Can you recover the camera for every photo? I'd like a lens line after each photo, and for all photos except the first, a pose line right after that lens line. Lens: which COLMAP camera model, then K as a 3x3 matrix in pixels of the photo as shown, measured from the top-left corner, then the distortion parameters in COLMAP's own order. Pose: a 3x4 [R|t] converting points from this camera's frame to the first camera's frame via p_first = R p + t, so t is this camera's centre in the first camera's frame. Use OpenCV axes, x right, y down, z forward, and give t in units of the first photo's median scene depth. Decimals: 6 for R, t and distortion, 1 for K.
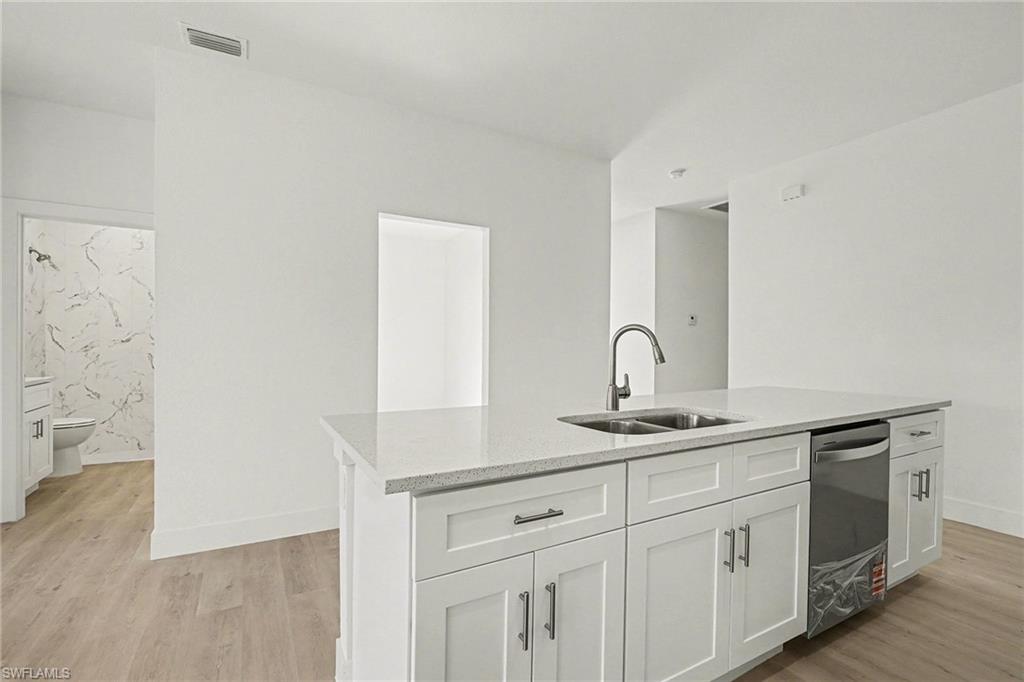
lens RADIAL K [[457.4, 0, 482.4], [0, 457.4, 355.9], [0, 0, 1]] dist [-0.003762, 0.001982]
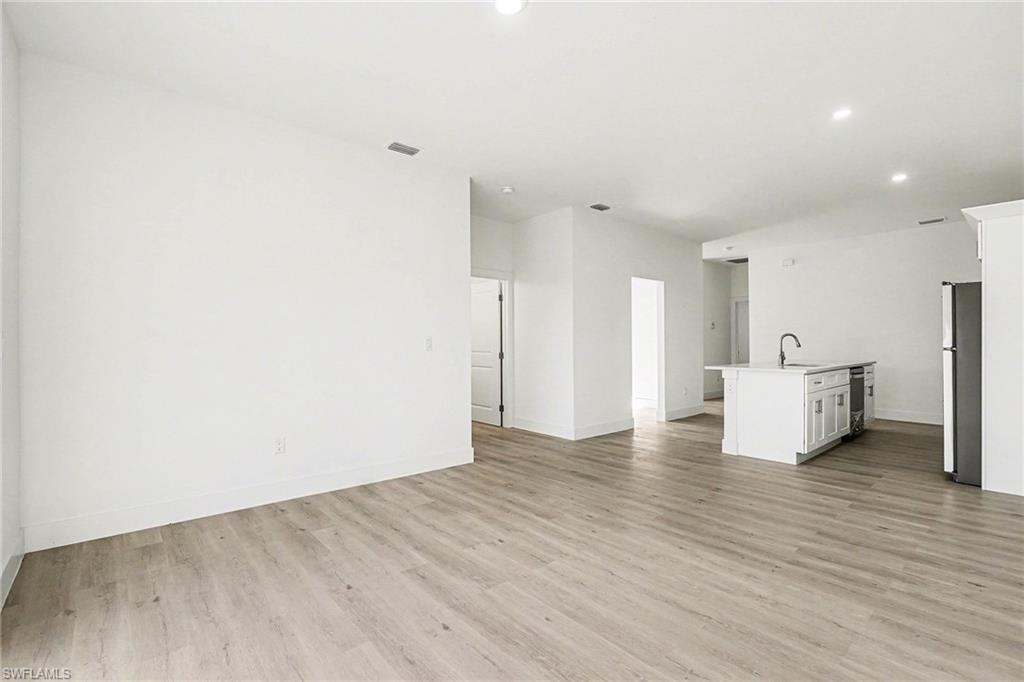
lens RADIAL K [[457.4, 0, 470.2], [0, 457.4, 345.0], [0, 0, 1]] dist [-0.003762, 0.001982]
pose [[0.985335, -0.009973, 0.170338, -2.101266], [0.013102, 0.999765, -0.017253, 0.025721], [-0.170126, 0.019232, 0.985235, -1.453022]]
